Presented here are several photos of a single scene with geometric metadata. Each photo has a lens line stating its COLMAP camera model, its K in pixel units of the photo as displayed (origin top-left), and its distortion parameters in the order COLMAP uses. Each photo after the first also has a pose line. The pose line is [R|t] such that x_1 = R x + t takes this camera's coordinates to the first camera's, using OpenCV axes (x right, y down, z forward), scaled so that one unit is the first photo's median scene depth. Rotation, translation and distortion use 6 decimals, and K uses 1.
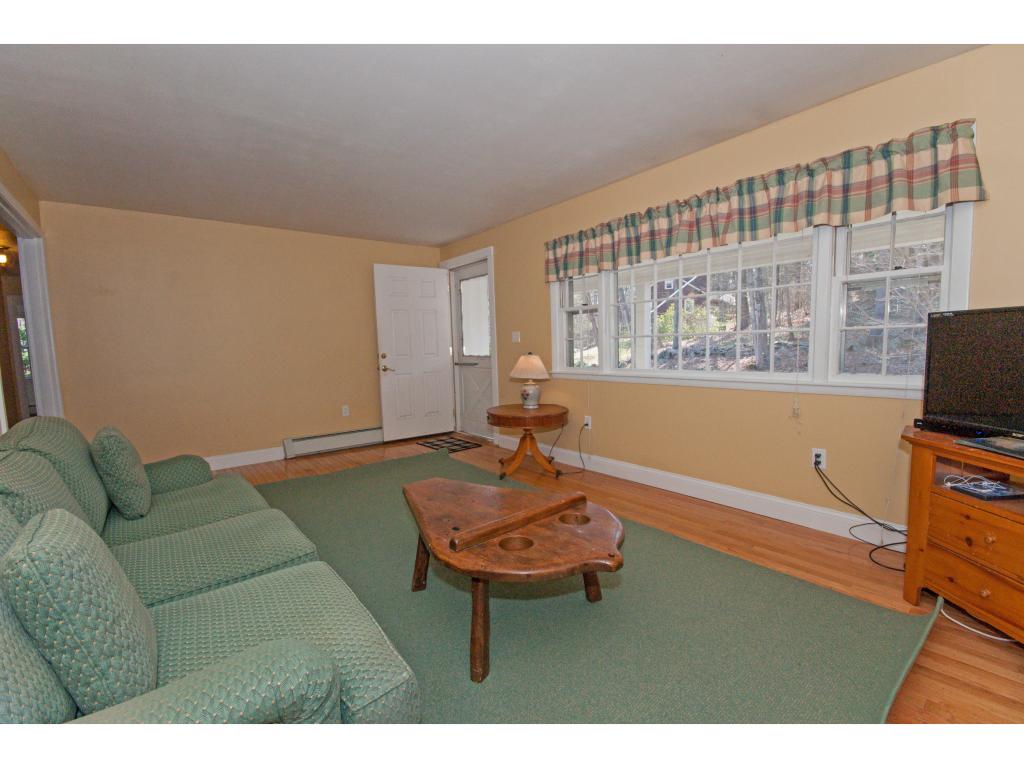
lens RADIAL K [[447.6, 0, 488.9], [0, 447.6, 384.5], [0, 0, 1]] dist [-0.000950, -0.000409]
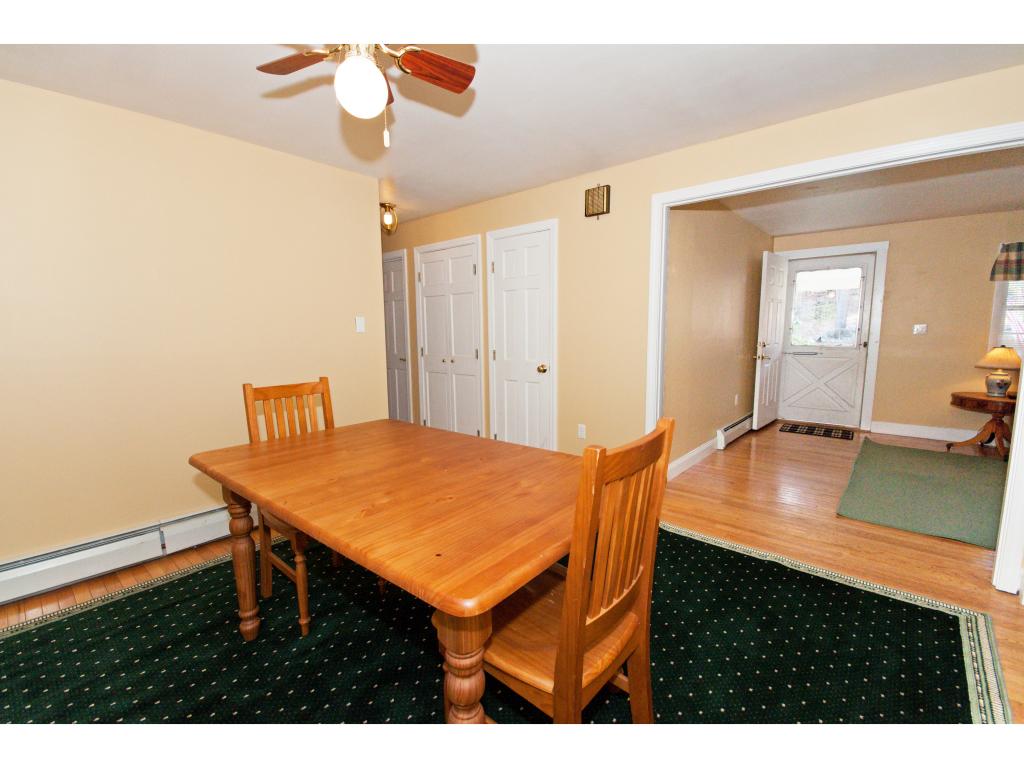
lens RADIAL K [[445.6, 0, 511.7], [0, 445.6, 386.5], [0, 0, 1]] dist [-0.010628, -0.000728]
pose [[0.980257, -0.006969, 0.197606, -1.445581], [-0.000631, 0.999263, 0.038371, -0.011781], [-0.197728, -0.037738, 0.979530, 0.197553]]
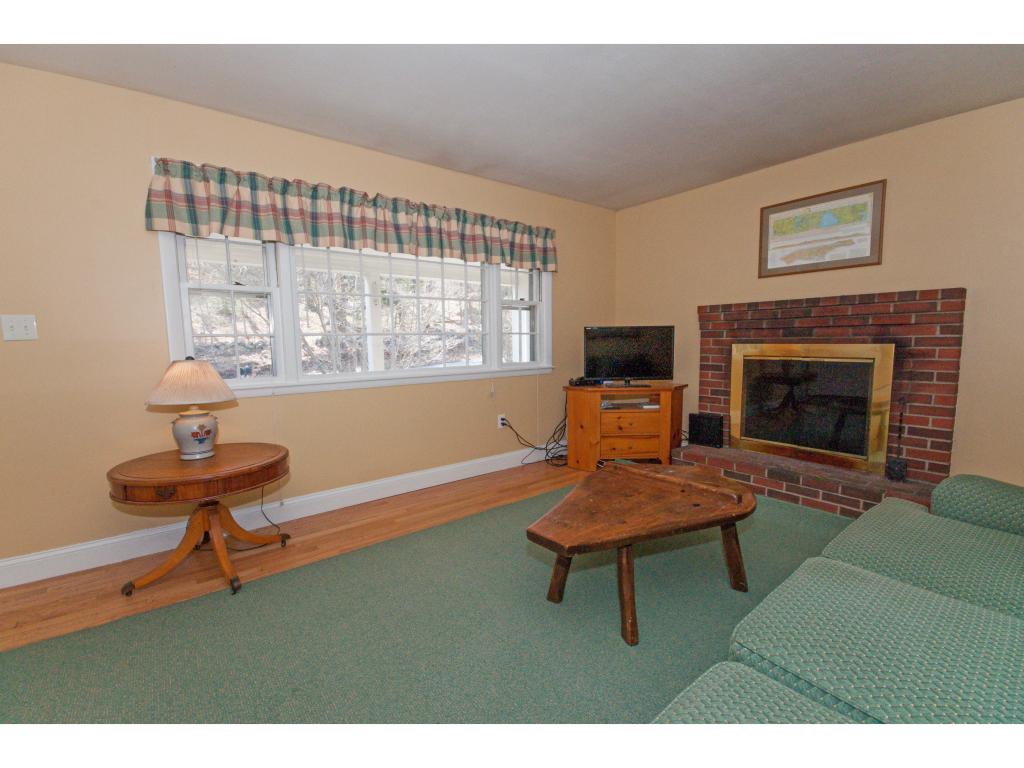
lens RADIAL K [[445.6, 0, 511.7], [0, 445.6, 386.5], [0, 0, 1]] dist [-0.010628, -0.000728]
pose [[-0.024965, -0.076824, 0.996732, -0.508878], [0.101815, 0.991663, 0.078983, -0.042620], [-0.994490, 0.103454, -0.016935, 0.688075]]
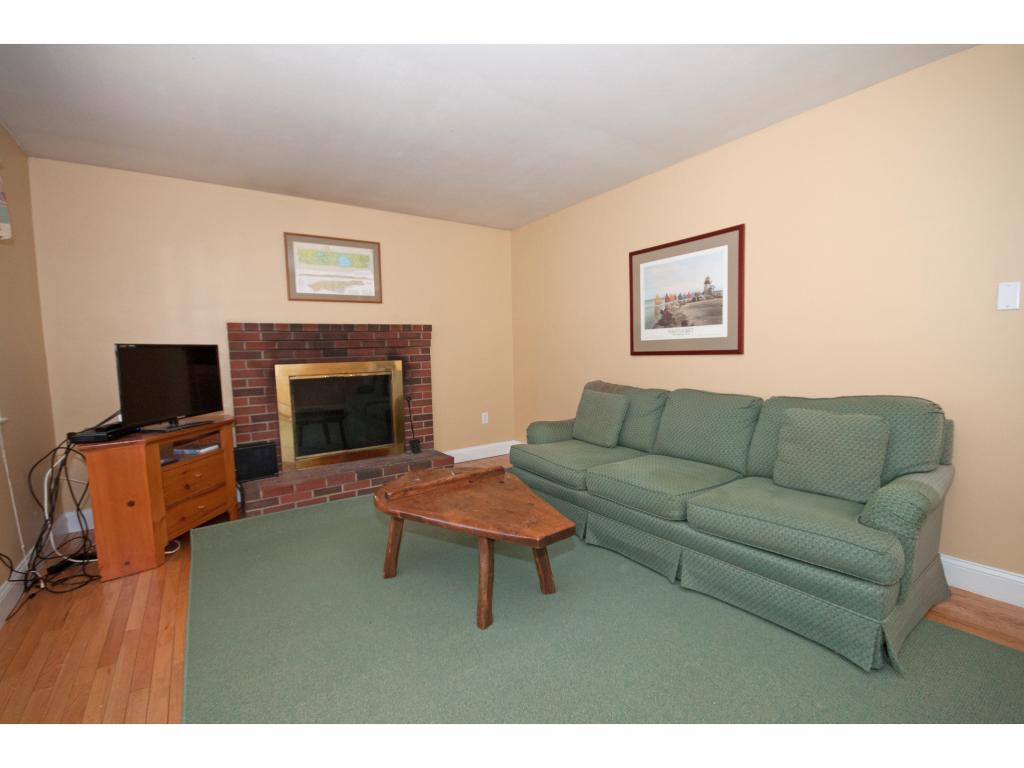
lens RADIAL K [[445.6, 0, 511.7], [0, 445.6, 386.5], [0, 0, 1]] dist [-0.010628, -0.000728]
pose [[-0.998095, 0.050458, 0.035494, -0.077584], [0.055717, 0.984300, 0.167481, -0.092833], [-0.026486, 0.169140, -0.985236, 1.093543]]
